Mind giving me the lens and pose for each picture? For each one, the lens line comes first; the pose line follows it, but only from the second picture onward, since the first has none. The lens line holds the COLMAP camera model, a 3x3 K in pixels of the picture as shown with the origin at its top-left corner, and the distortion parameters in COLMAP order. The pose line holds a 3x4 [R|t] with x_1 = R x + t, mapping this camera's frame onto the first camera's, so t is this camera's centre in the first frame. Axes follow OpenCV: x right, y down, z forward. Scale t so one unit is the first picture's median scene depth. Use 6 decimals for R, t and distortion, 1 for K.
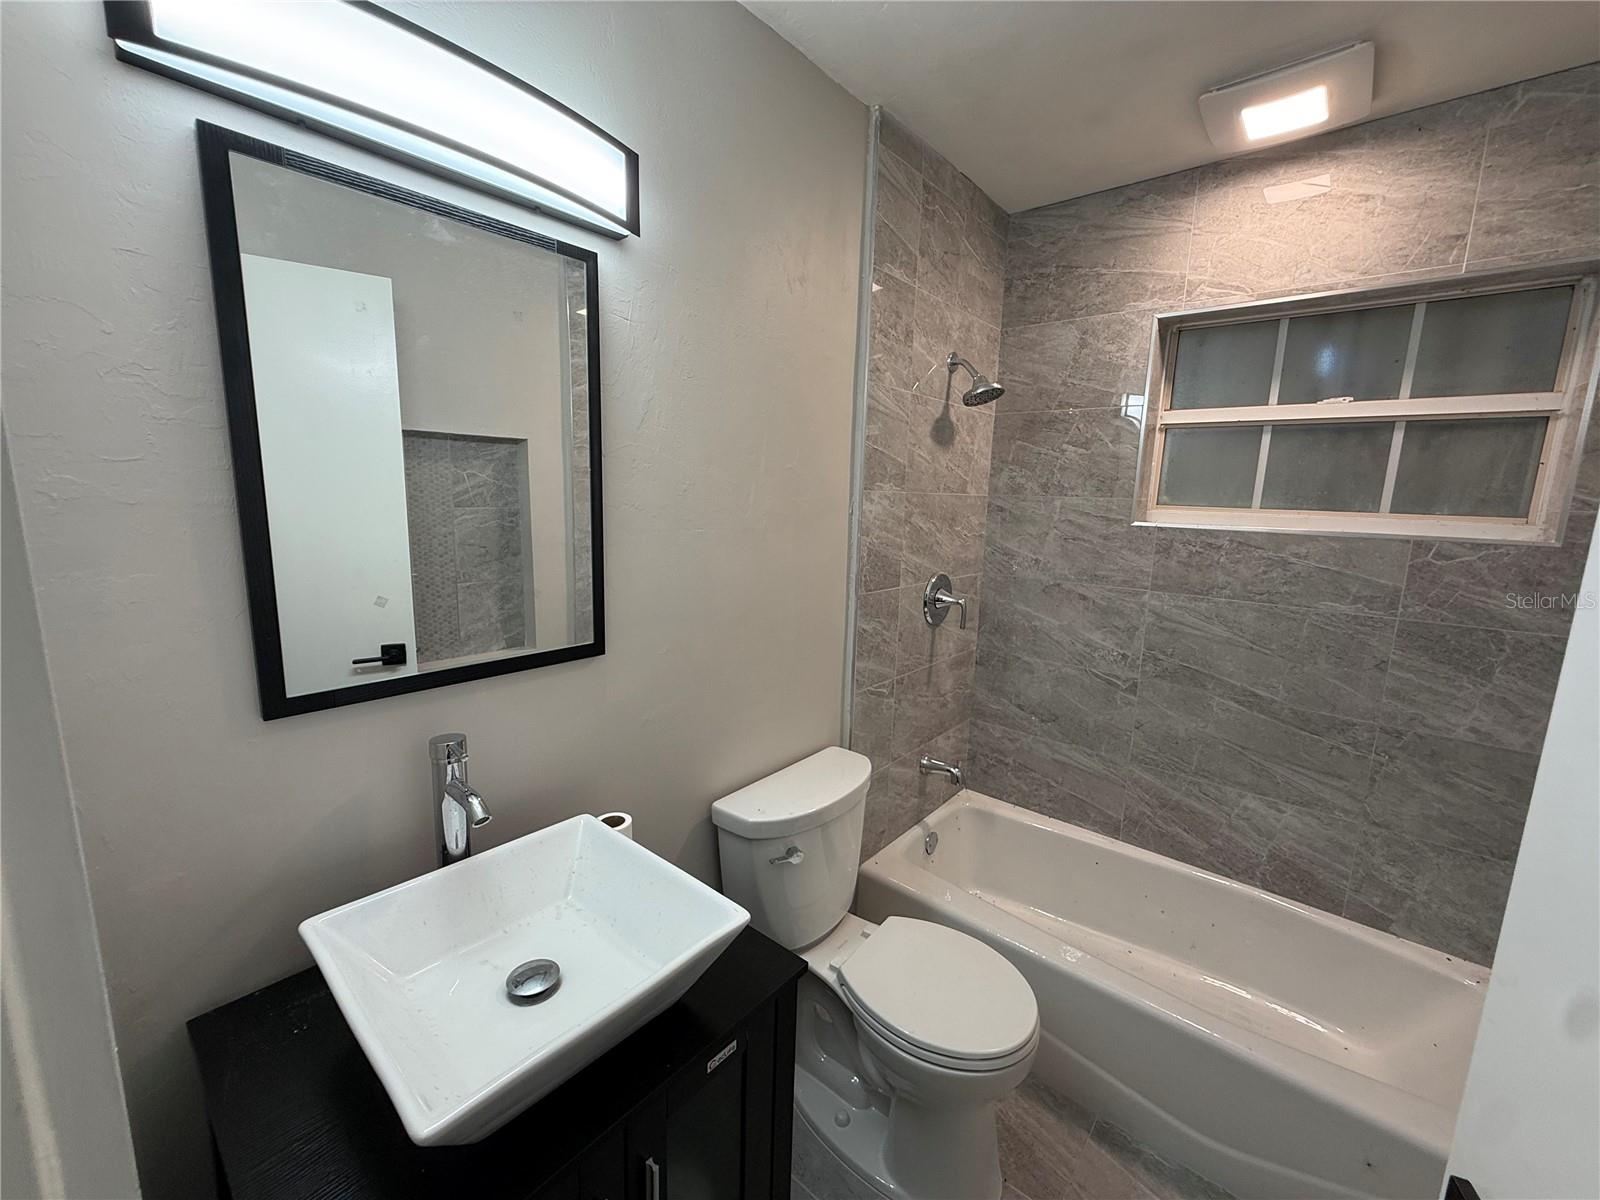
lens RADIAL K [[639.2, 0, 799.6], [0, 639.2, 597.3], [0, 0, 1]] dist [0.000511, -0.000513]
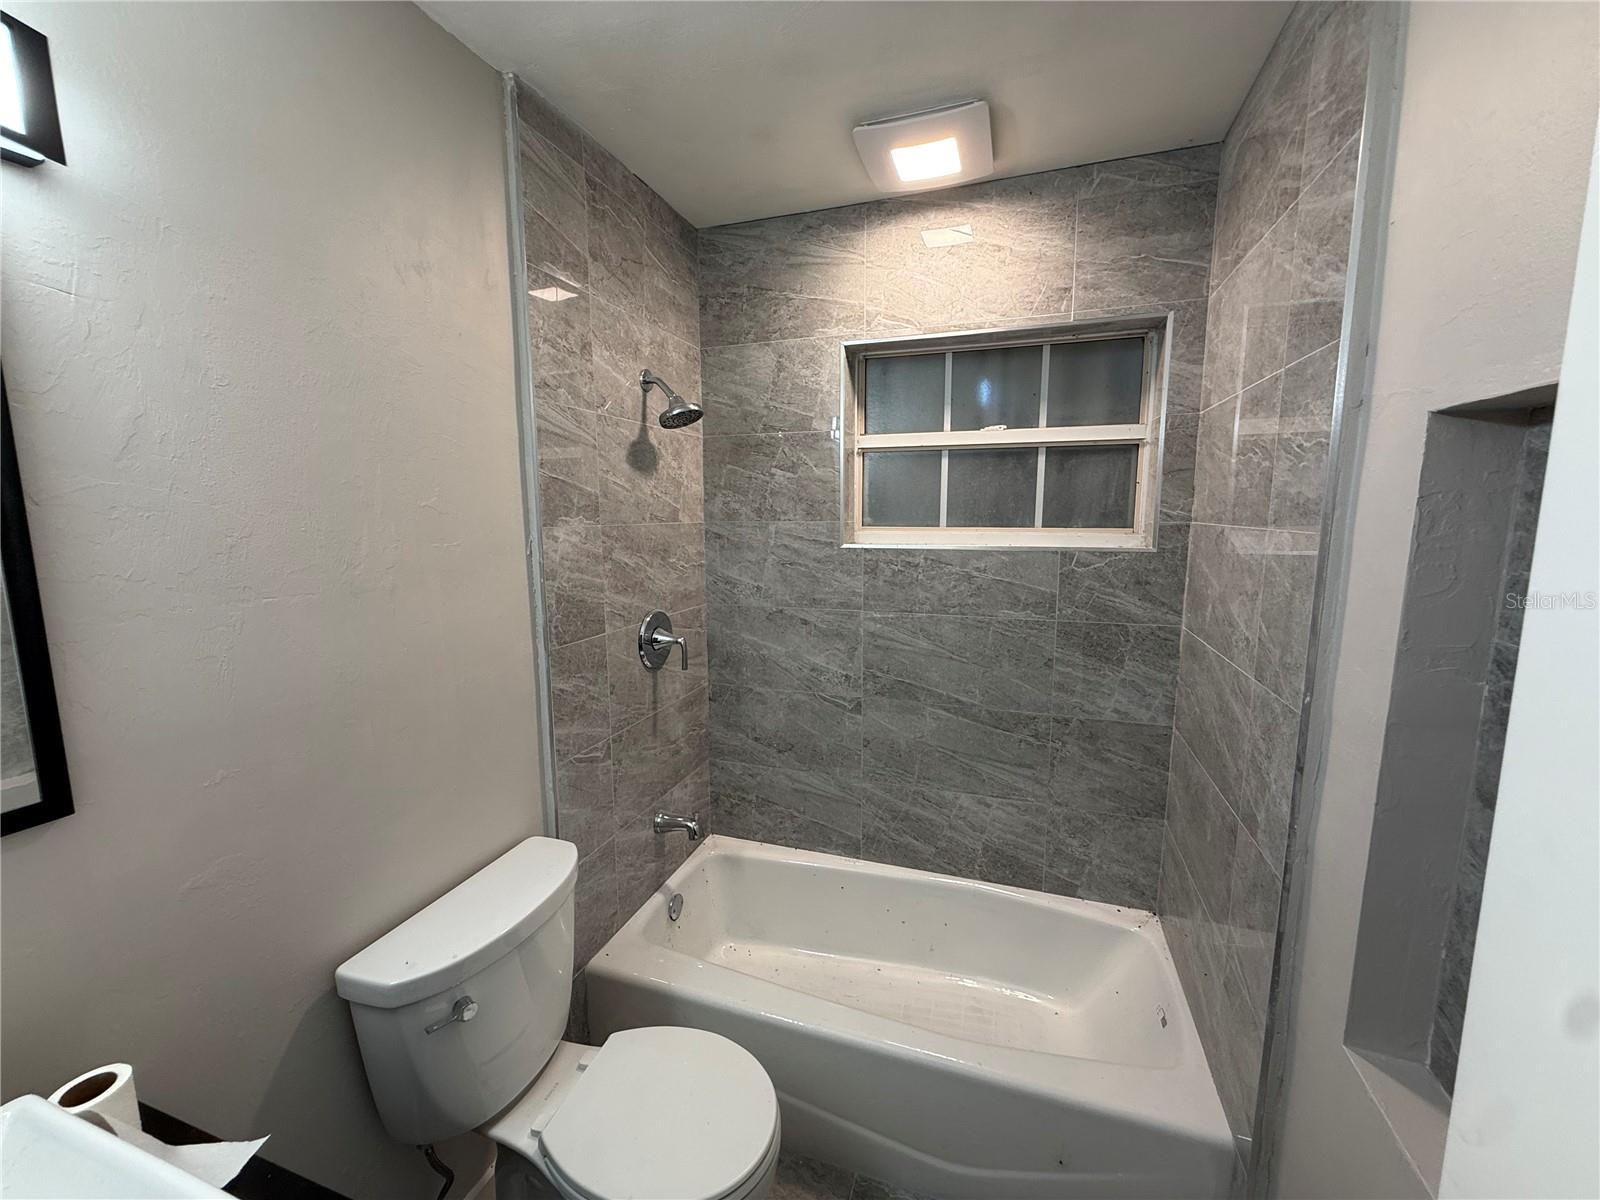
lens RADIAL K [[644.9, 0, 796.5], [0, 644.9, 599.6], [0, 0, 1]] dist [0.000623, 0.000640]
pose [[0.930724, -0.081643, 0.356492, 0.095830], [0.090729, 0.995837, -0.008810, -0.032530], [-0.354289, 0.040544, 0.934257, 0.087088]]
